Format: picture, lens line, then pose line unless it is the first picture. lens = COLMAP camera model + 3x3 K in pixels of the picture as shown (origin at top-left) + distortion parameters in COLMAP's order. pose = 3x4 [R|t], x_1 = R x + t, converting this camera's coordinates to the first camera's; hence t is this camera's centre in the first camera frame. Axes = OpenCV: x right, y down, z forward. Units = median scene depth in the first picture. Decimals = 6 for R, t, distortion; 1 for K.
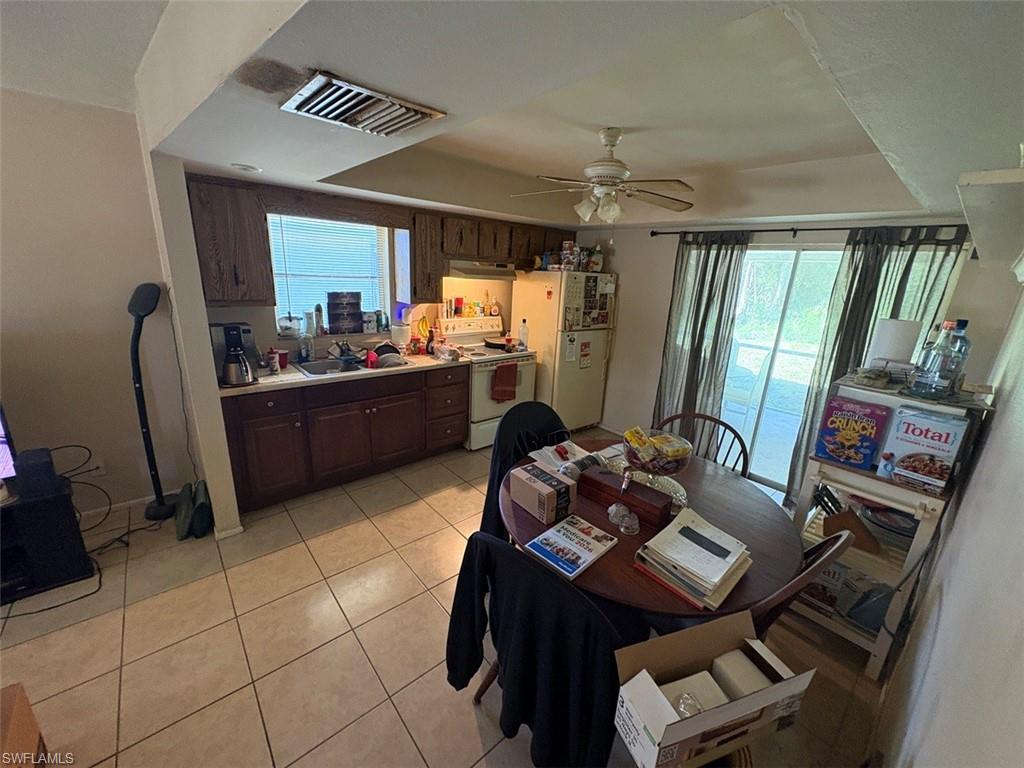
lens RADIAL K [[409.6, 0, 510.5], [0, 409.6, 385.4], [0, 0, 1]] dist [-0.002688, -0.000133]
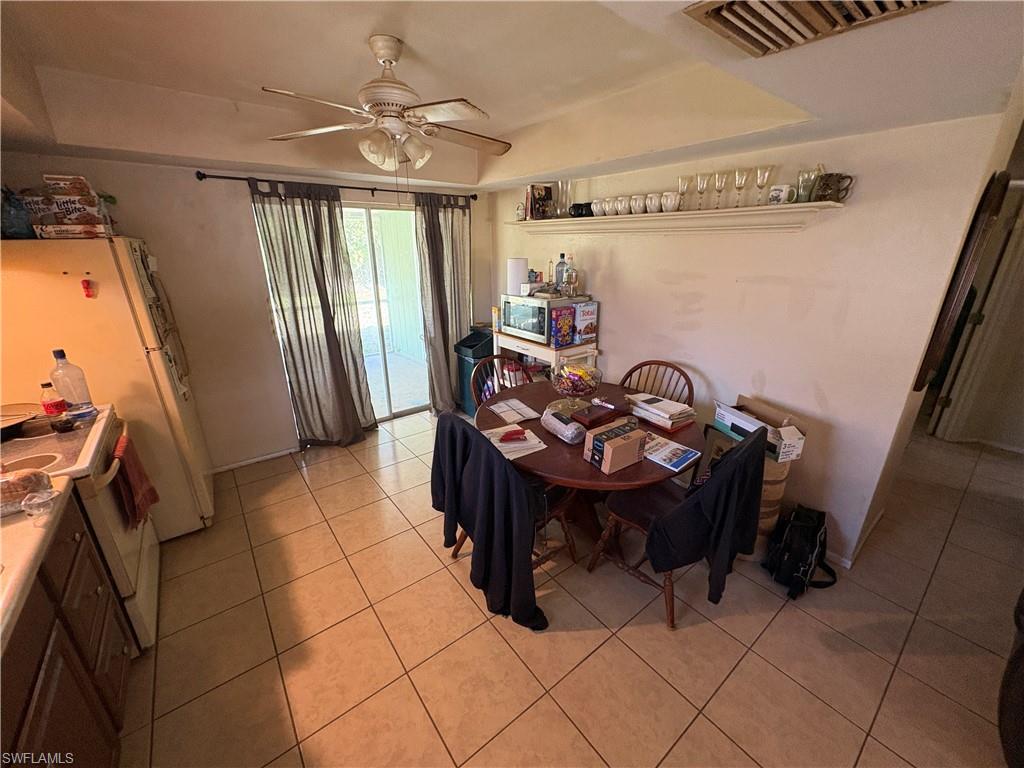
lens RADIAL K [[409.6, 0, 510.5], [0, 409.6, 385.4], [0, 0, 1]] dist [-0.002688, -0.000133]
pose [[0.042897, -0.378233, 0.924716, -0.433684], [0.276687, 0.893864, 0.352778, -0.169797], [-0.960002, 0.240724, 0.142996, 0.534528]]
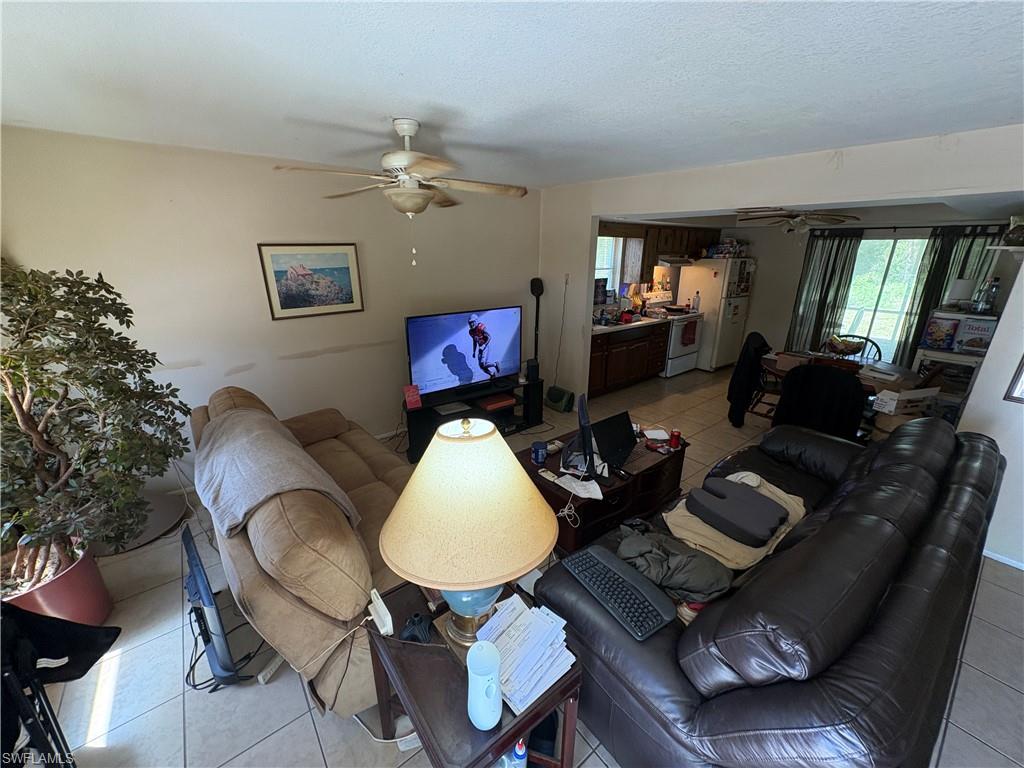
lens RADIAL K [[405.1, 0, 512.0], [0, 405.1, 384.0], [0, 0, 1]] dist [-0.000625, -0.000075]
pose [[0.997397, -0.028867, -0.066079, -0.653838], [0.031606, 0.998668, 0.040794, 0.115124], [0.064814, -0.042777, 0.996980, -0.652187]]
